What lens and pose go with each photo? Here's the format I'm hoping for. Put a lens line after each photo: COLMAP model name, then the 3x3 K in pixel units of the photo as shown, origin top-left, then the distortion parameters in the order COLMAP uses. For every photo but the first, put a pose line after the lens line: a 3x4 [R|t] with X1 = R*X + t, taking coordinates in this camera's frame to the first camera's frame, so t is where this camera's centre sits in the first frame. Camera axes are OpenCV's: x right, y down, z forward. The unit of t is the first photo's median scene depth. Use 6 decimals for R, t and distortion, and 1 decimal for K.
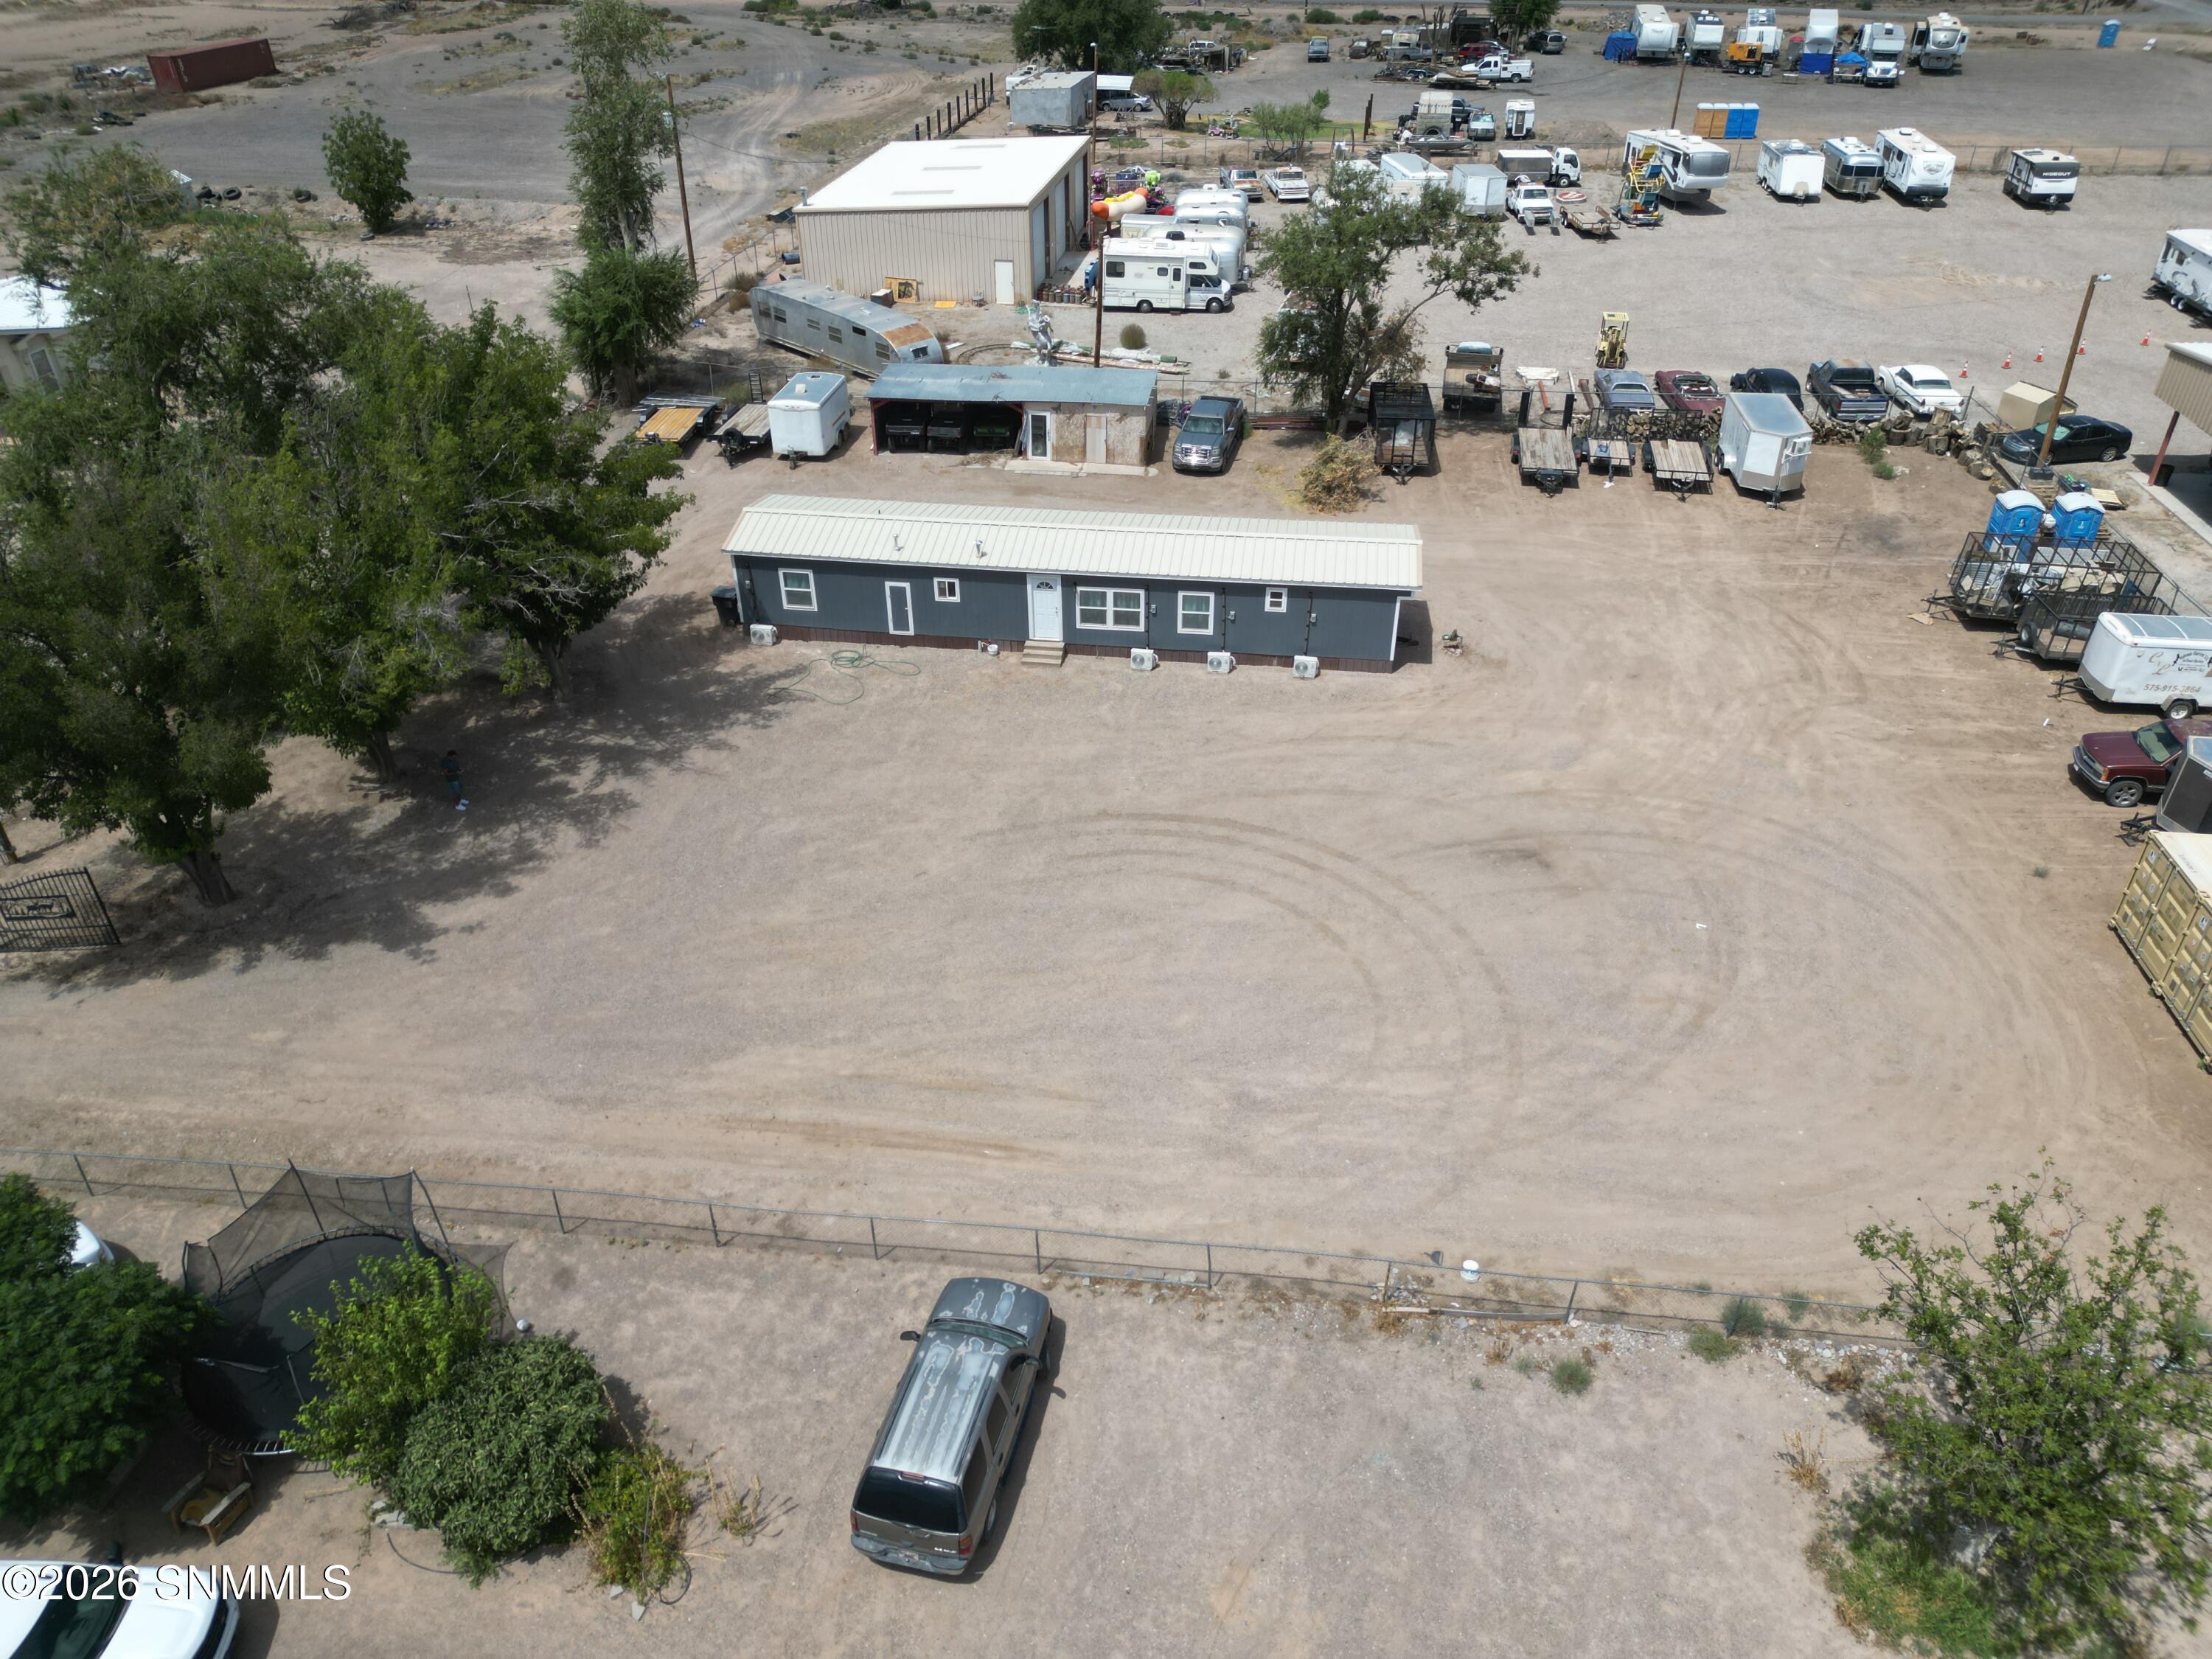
lens RADIAL K [[1546.5, 0, 1100.9], [0, 1546.5, 835.0], [0, 0, 1]] dist [0.068102, -0.066674]
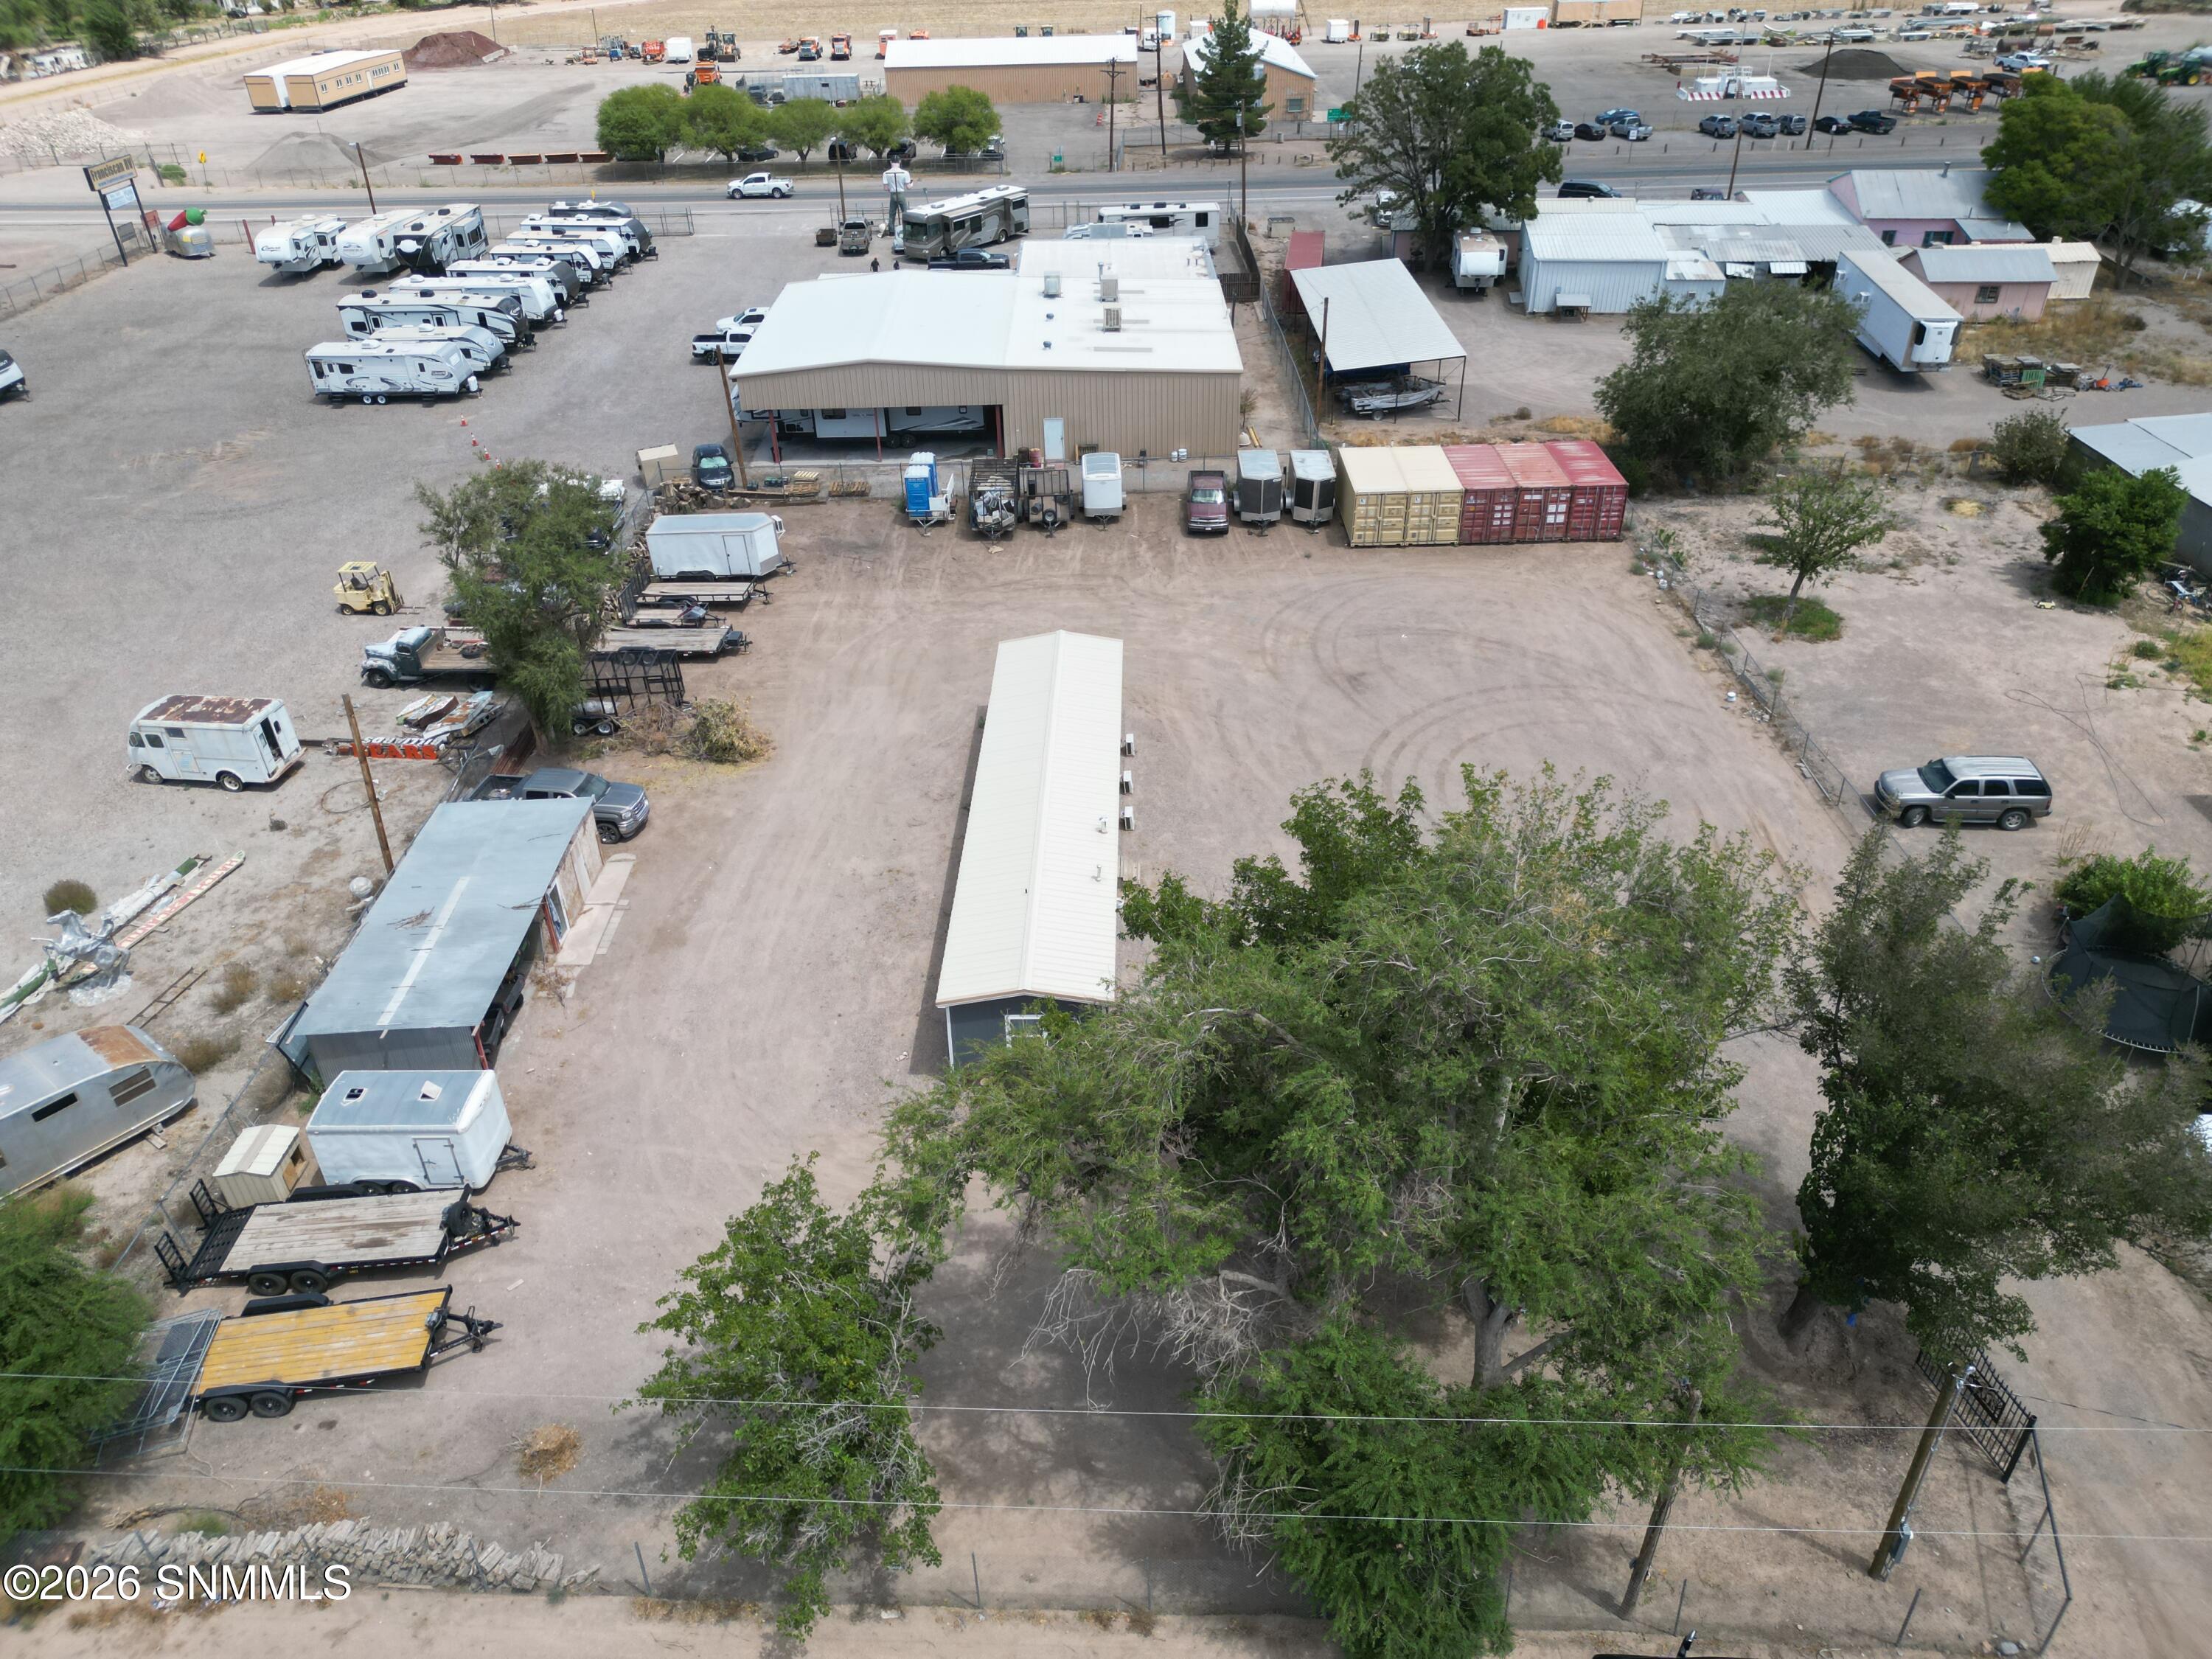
lens RADIAL K [[1546.5, 0, 1100.9], [0, 1546.5, 835.0], [0, 0, 1]] dist [0.068102, -0.066674]
pose [[-0.118748, -0.531432, 0.838737, -1.164868], [0.568714, 0.656024, 0.496182, -0.859188], [-0.813918, 0.535922, 0.224331, 1.005901]]
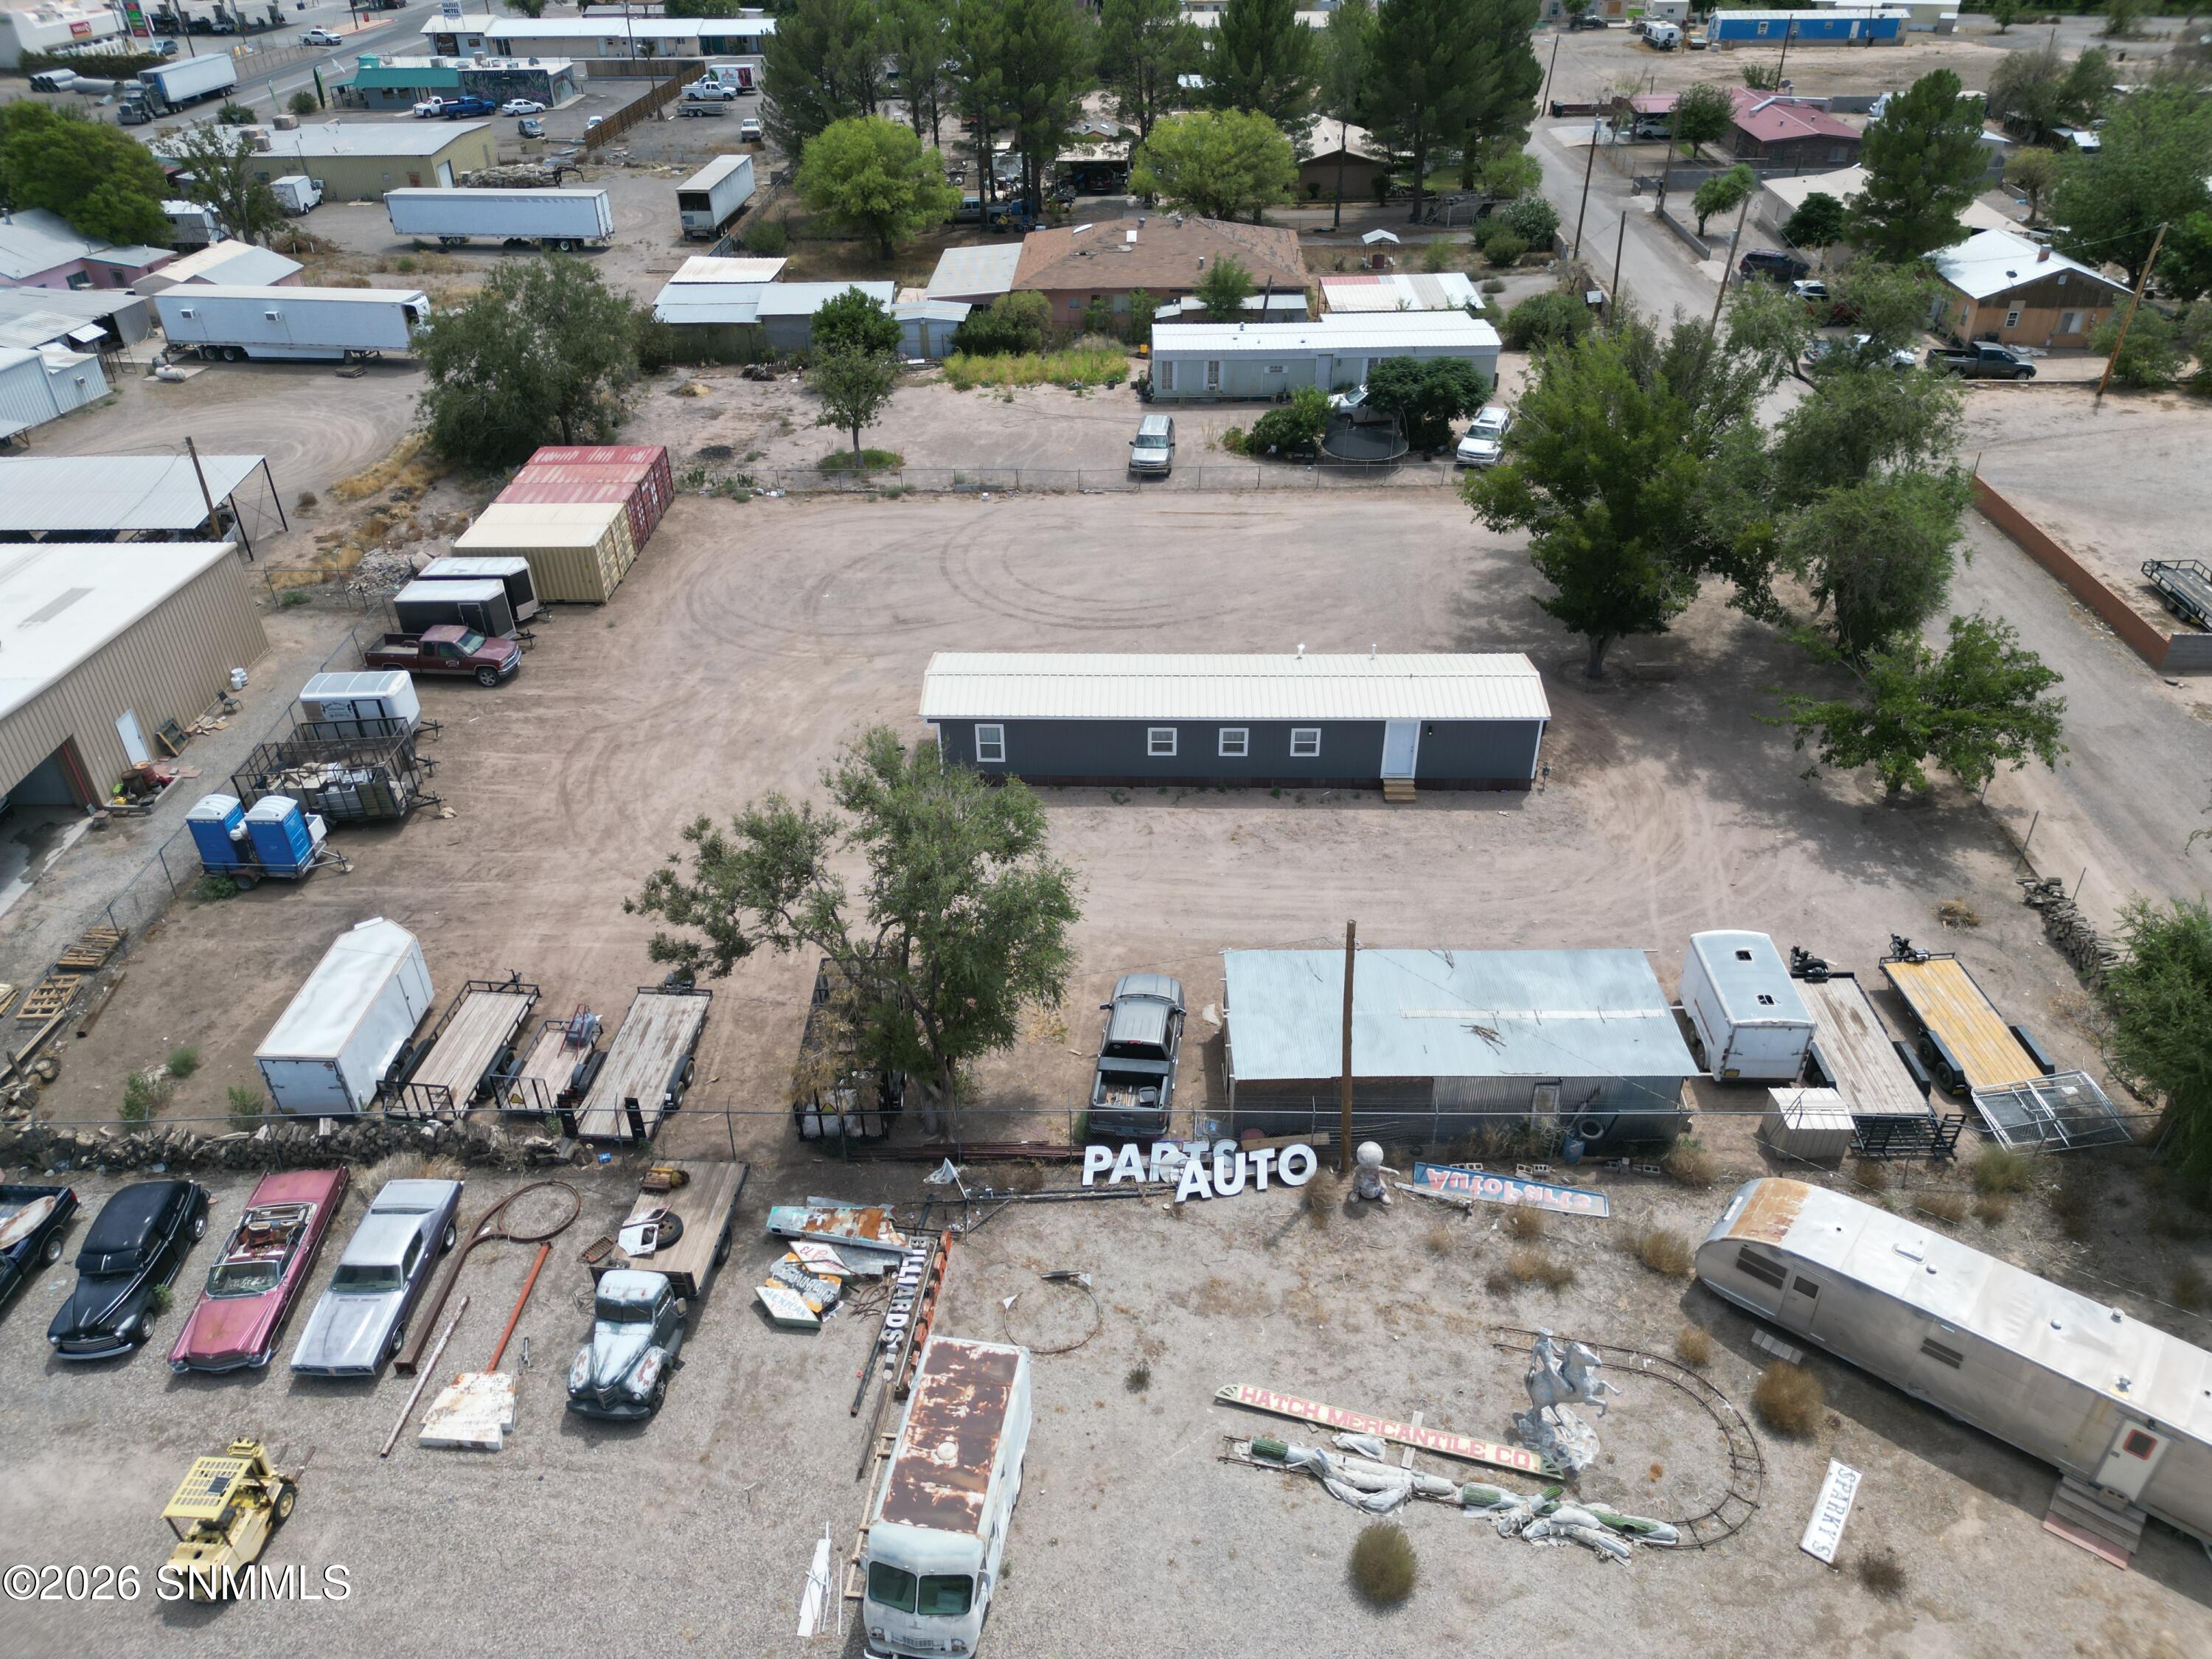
lens RADIAL K [[1546.5, 0, 1100.9], [0, 1546.5, 835.0], [0, 0, 1]] dist [0.068102, -0.066674]
pose [[-0.994017, 0.076105, -0.078352, 0.224004], [-0.042630, 0.390130, 0.919773, -1.549784], [0.100567, 0.917609, -0.384551, 2.008477]]
